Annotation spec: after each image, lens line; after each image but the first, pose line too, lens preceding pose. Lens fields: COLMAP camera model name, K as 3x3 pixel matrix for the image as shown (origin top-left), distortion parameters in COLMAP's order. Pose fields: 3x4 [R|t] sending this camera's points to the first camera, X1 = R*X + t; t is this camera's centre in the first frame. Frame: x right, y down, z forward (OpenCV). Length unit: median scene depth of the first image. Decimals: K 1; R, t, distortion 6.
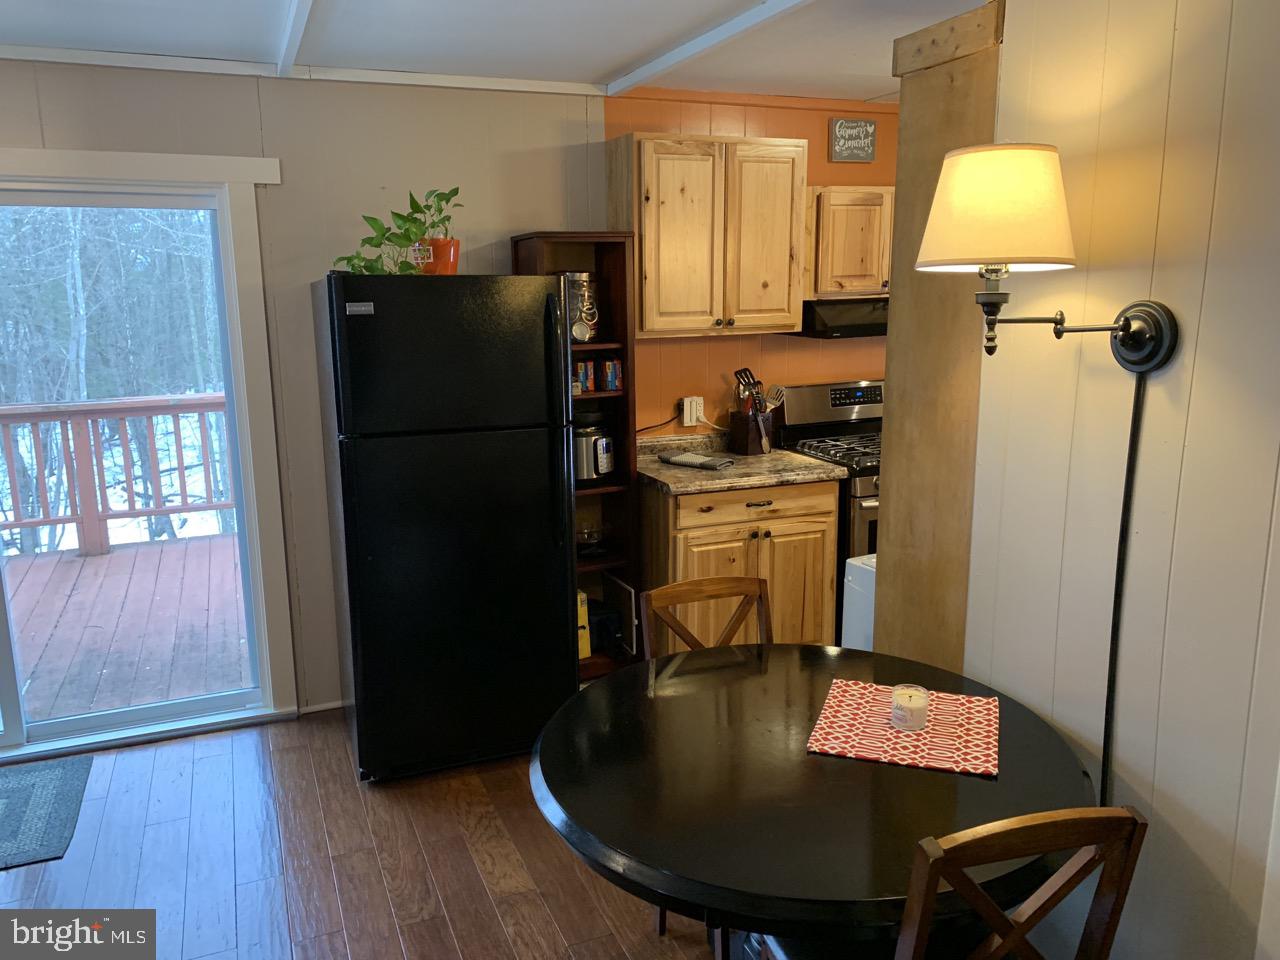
lens RADIAL K [[969.9, 0, 639.4], [0, 969.9, 463.6], [0, 0, 1]] dist [0.006324, -0.001221]
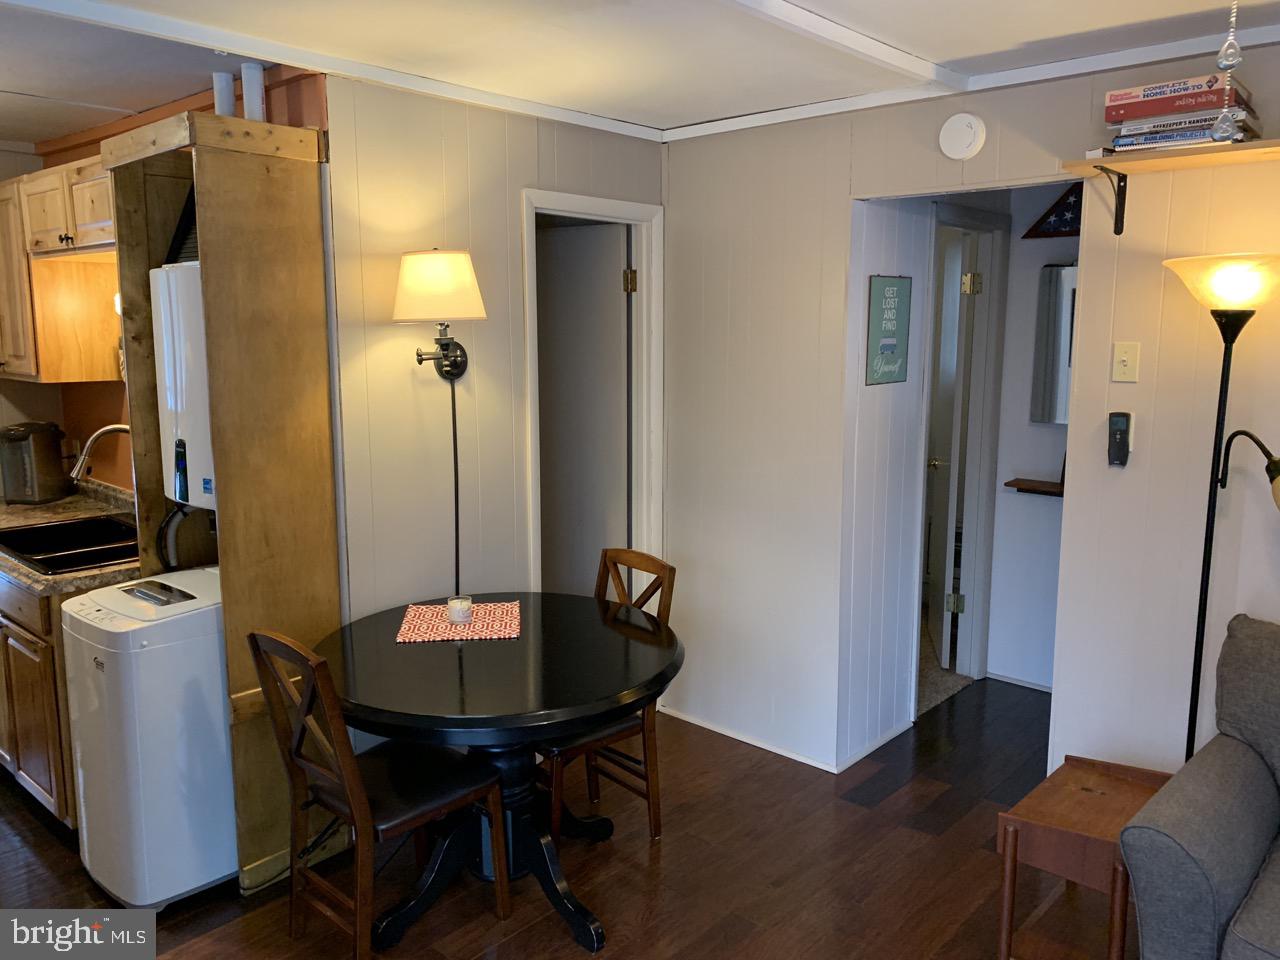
lens RADIAL K [[969.9, 0, 639.4], [0, 969.9, 463.6], [0, 0, 1]] dist [0.006324, -0.001221]
pose [[-0.421882, -0.116329, 0.899157, -1.045489], [0.171842, 0.963499, 0.205281, -0.205393], [-0.890217, 0.241117, -0.386492, 1.143979]]
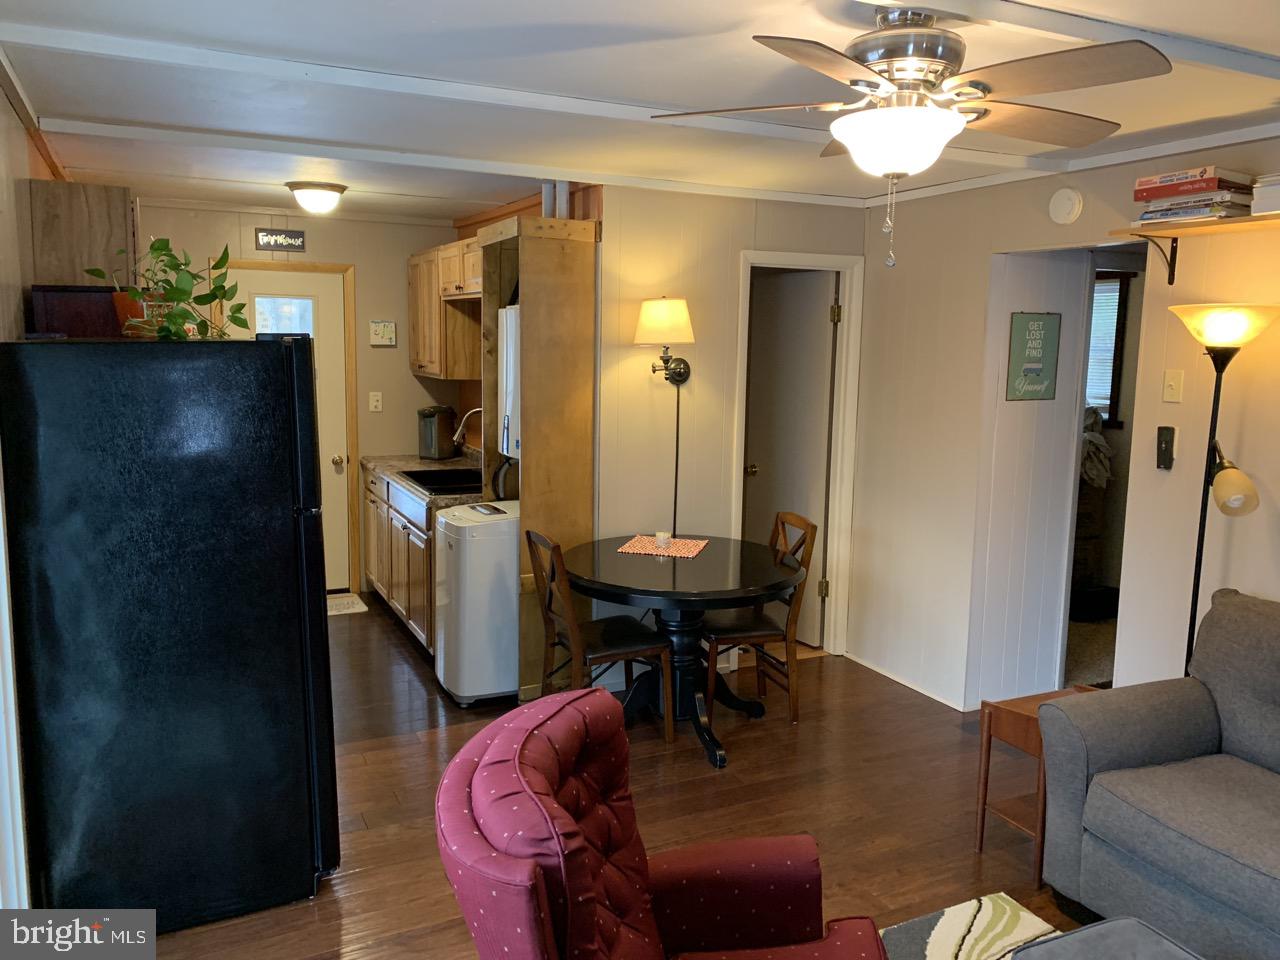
lens RADIAL K [[969.9, 0, 639.4], [0, 969.9, 463.6], [0, 0, 1]] dist [0.006324, -0.001221]
pose [[-0.050587, -0.115942, 0.991967, -1.708086], [0.168763, 0.977963, 0.122911, -0.181261], [-0.984358, 0.173625, -0.029906, 0.977972]]
